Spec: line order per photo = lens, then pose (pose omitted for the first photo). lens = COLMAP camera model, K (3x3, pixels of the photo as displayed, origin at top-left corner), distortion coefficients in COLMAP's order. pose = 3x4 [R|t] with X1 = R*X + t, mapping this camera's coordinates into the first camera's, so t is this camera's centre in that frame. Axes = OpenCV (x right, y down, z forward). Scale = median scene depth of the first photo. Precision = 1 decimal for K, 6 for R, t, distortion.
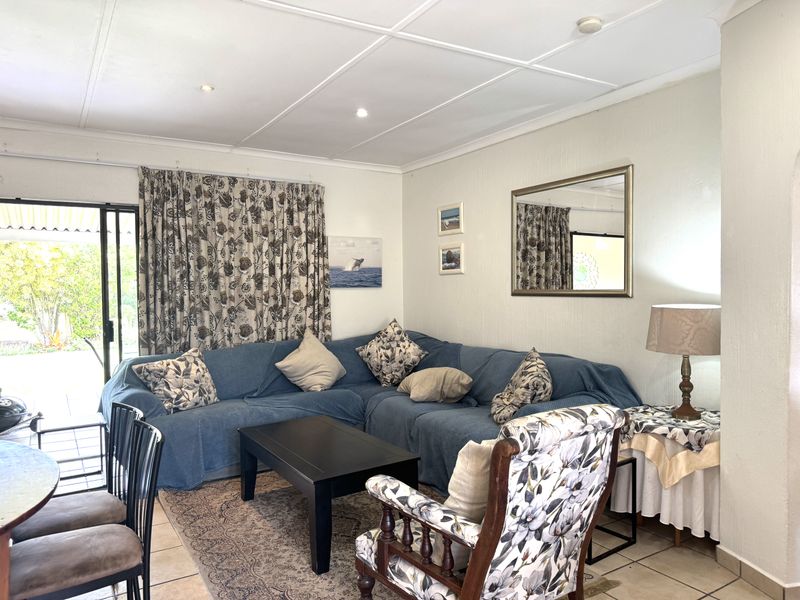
lens RADIAL K [[557.5, 0, 405.8], [0, 557.5, 301.3], [0, 0, 1]] dist [0.048461, -0.063756]
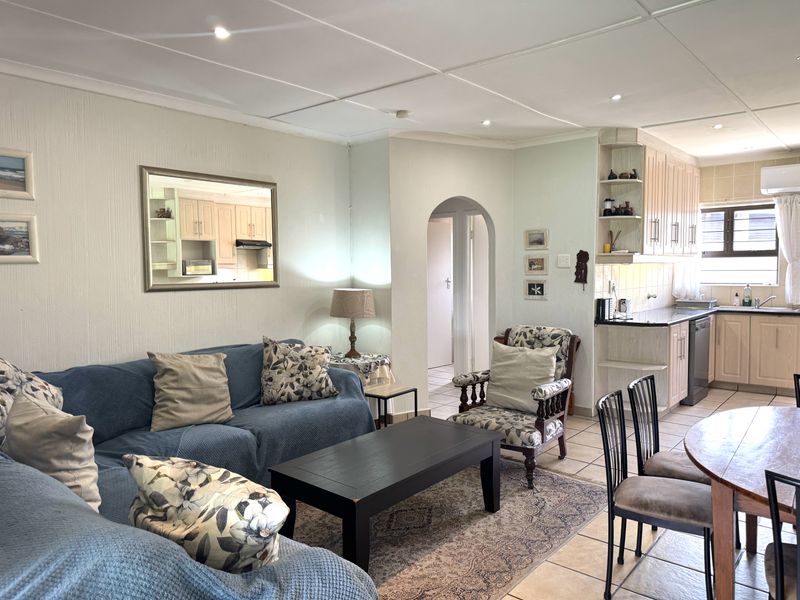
lens RADIAL K [[557.5, 0, 398.9], [0, 557.5, 303.0], [0, 0, 1]] dist [0.048461, -0.063756]
pose [[-0.291589, -0.048980, 0.955289, -0.656048], [0.038602, 0.997272, 0.062915, -0.029332], [-0.955765, 0.055221, -0.288903, 0.806037]]
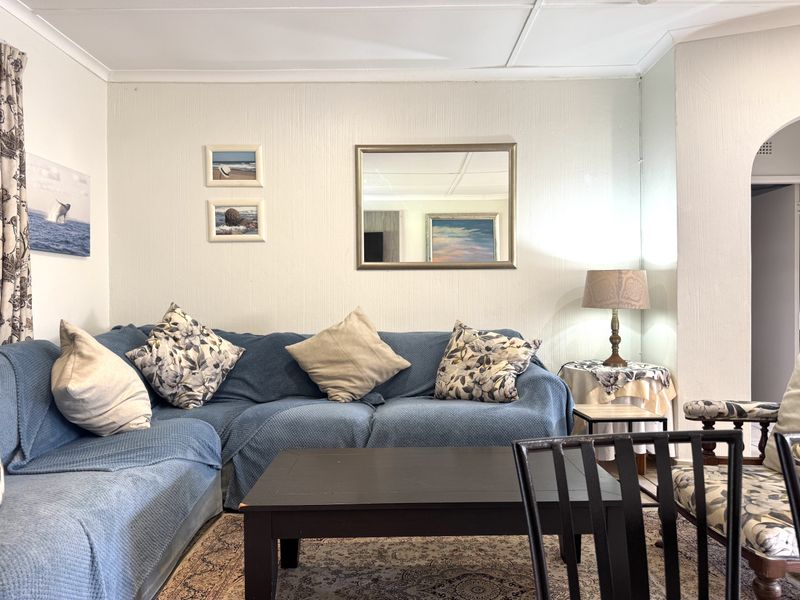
lens RADIAL K [[557.5, 0, 398.9], [0, 557.5, 310.9], [0, 0, 1]] dist [0.048461, -0.063756]
pose [[0.529766, -0.015651, 0.847999, -0.447304], [0.024302, 0.999699, 0.003269, 0.046367], [-0.847795, 0.018876, 0.529988, 0.458754]]
